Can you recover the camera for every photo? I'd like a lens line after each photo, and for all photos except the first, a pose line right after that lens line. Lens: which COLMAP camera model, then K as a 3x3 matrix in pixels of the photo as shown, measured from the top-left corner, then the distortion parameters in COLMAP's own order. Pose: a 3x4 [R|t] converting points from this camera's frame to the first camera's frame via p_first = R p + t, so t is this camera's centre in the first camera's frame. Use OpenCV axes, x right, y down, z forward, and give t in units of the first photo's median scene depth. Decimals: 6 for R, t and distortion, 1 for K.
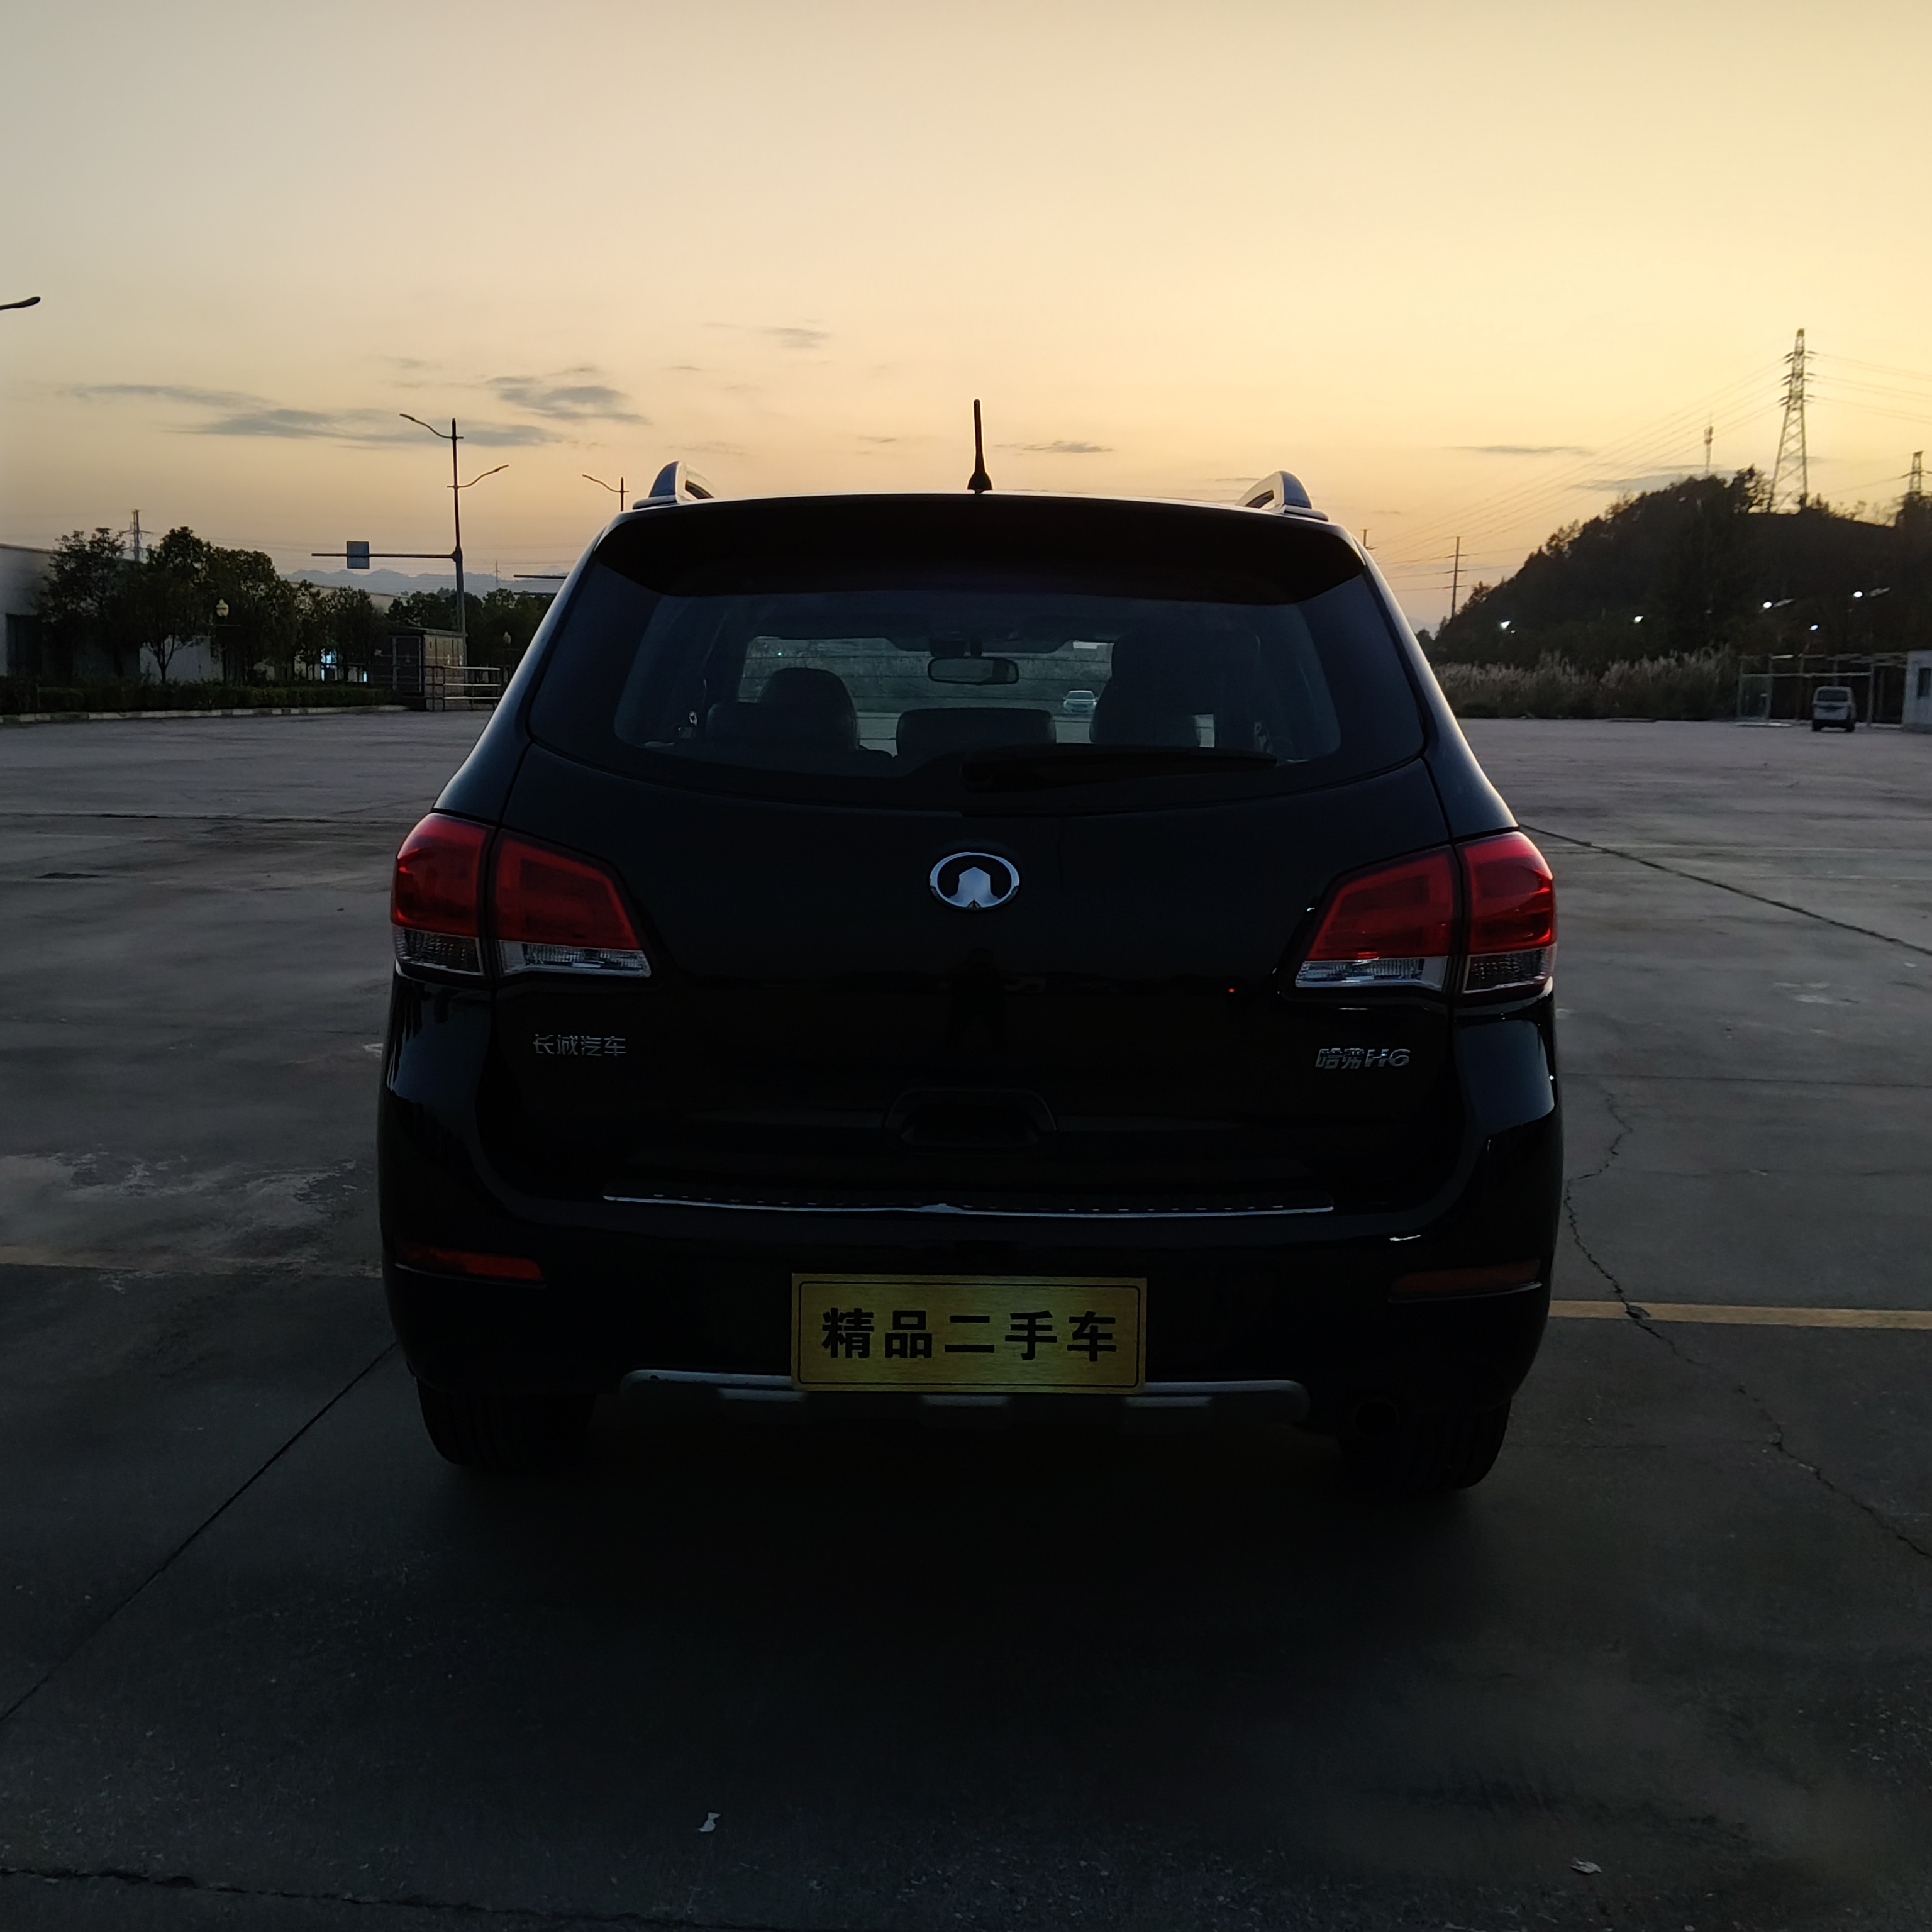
lens RADIAL K [[2082.6, 0, 968.5], [0, 2082.6, 970.7], [0, 0, 1]] dist [0.137158, -0.399861]
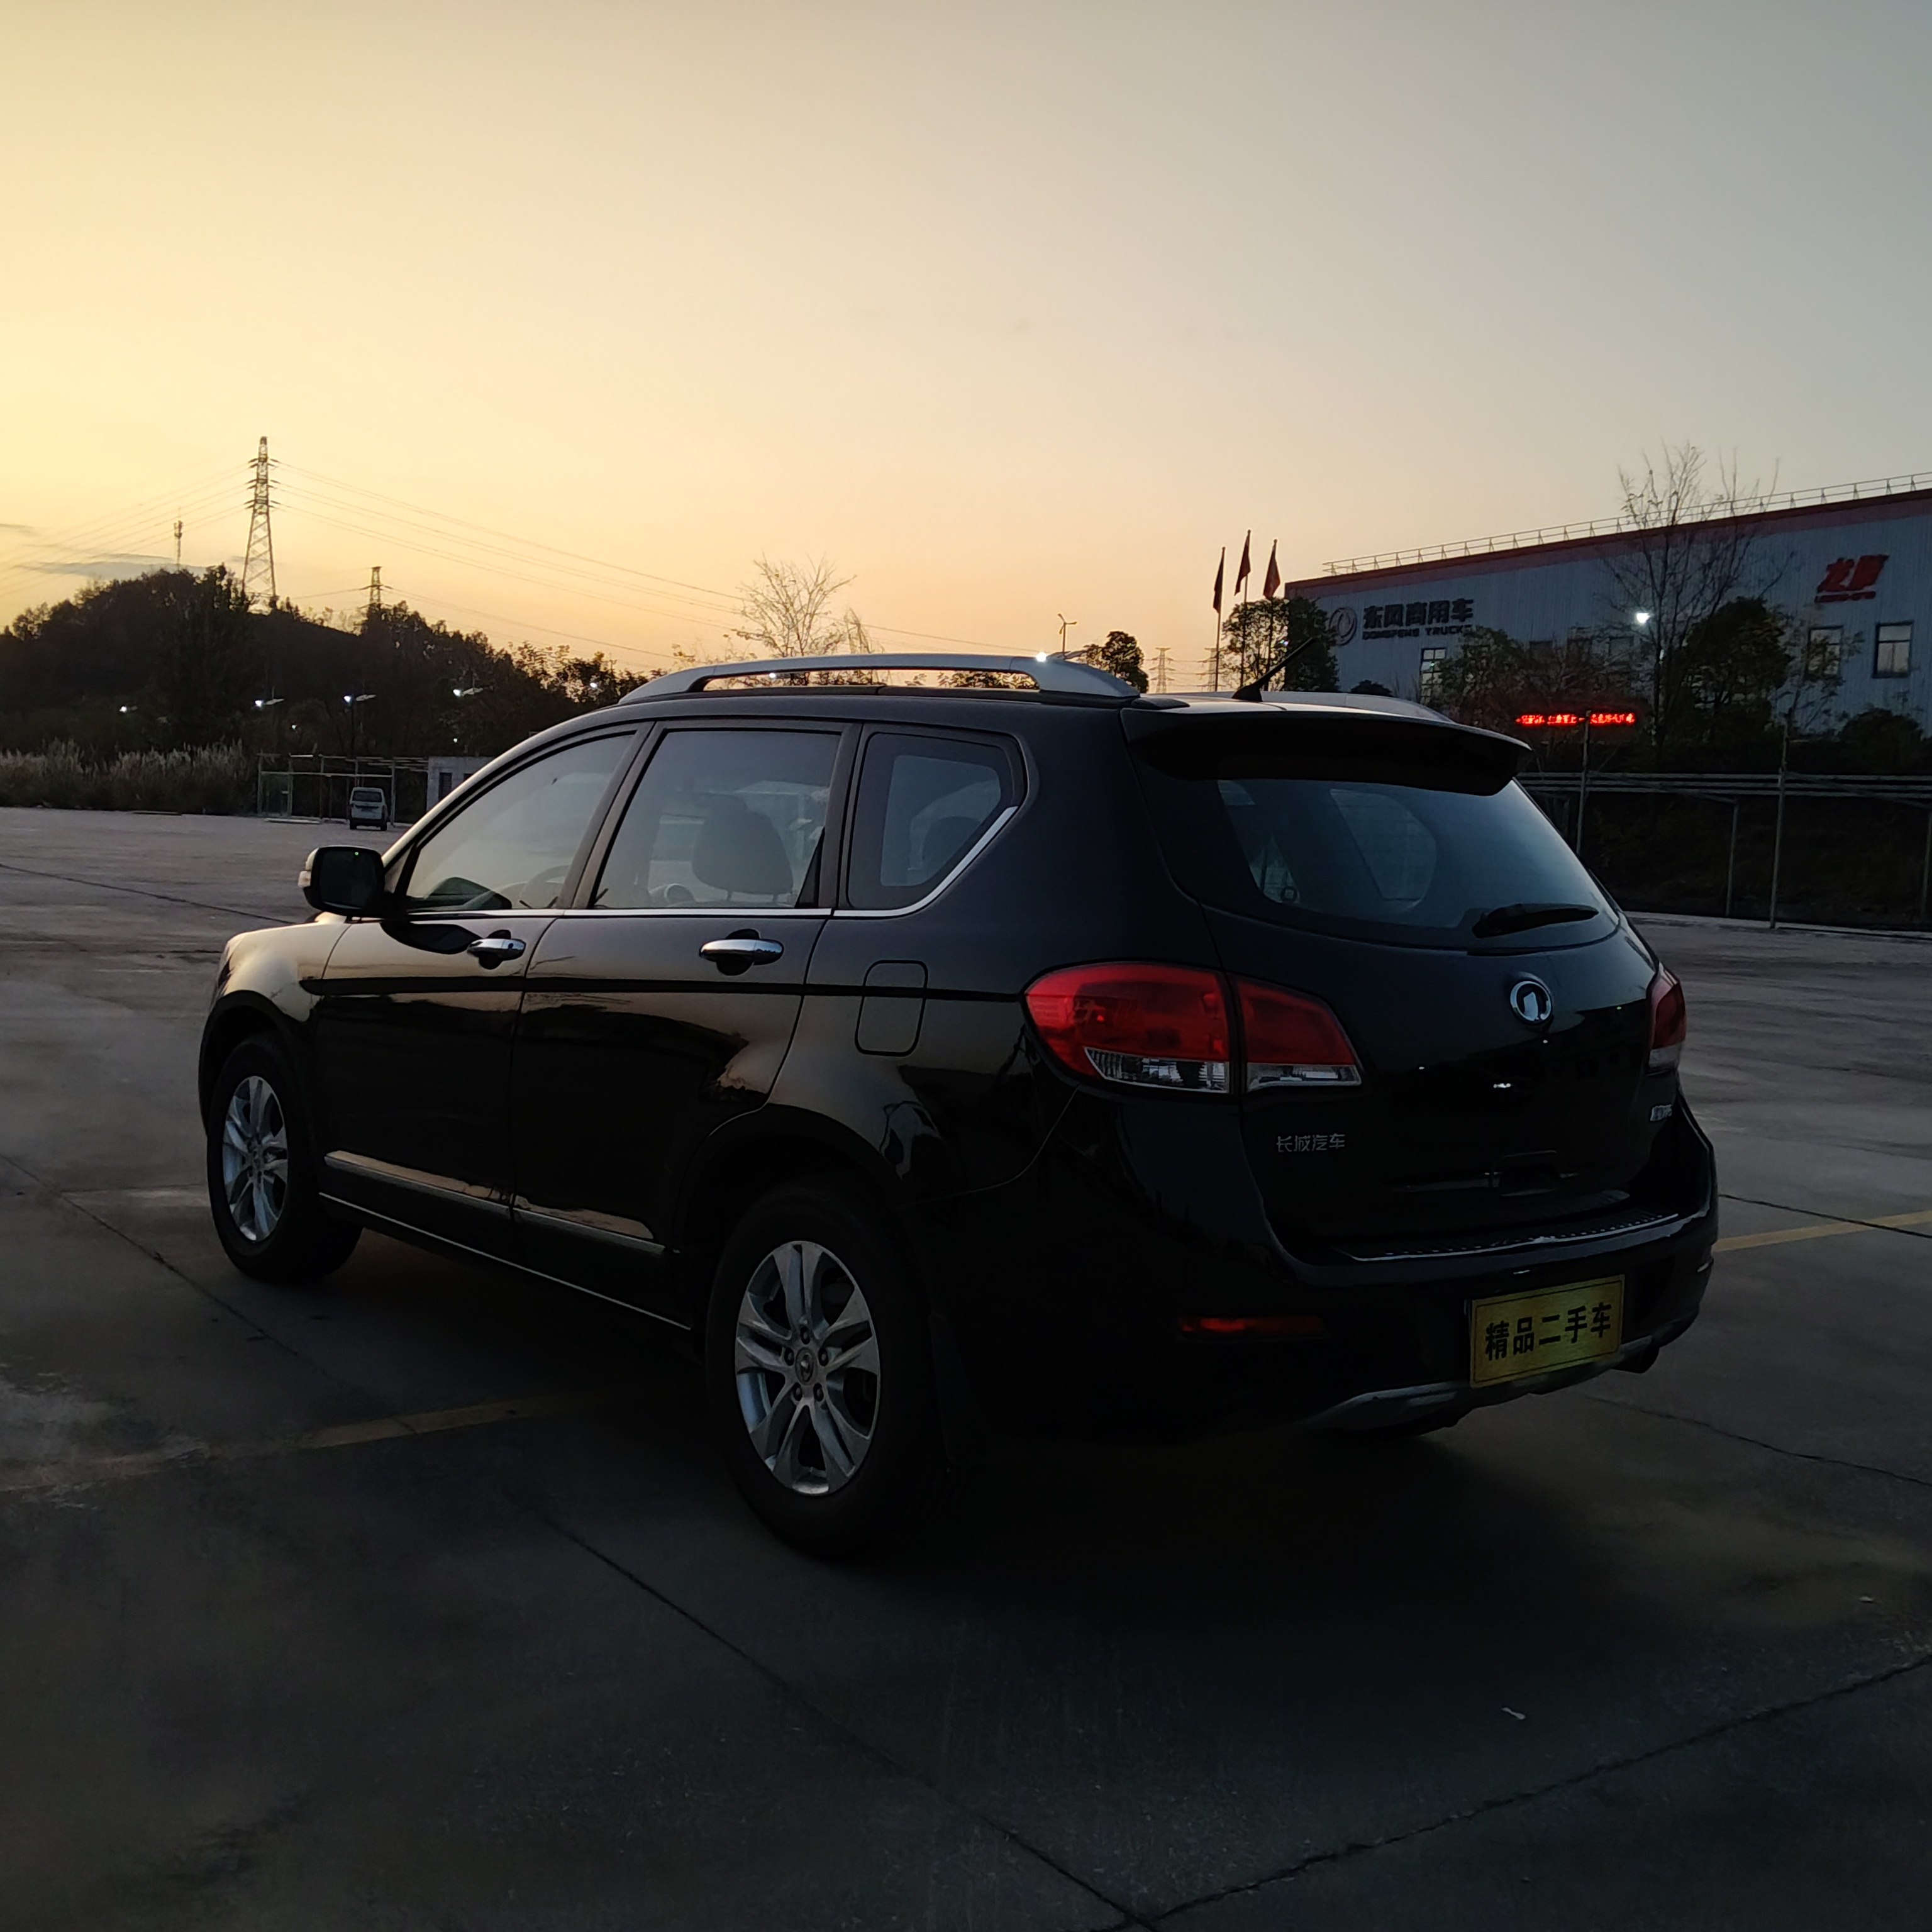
lens RADIAL K [[2082.6, 0, 968.5], [0, 2082.6, 970.7], [0, 0, 1]] dist [0.137158, -0.399861]
pose [[0.766852, -0.022616, 0.641425, -1.172048], [0.050544, 0.998403, -0.025225, -0.047331], [-0.639831, 0.051764, 0.766771, 0.164632]]
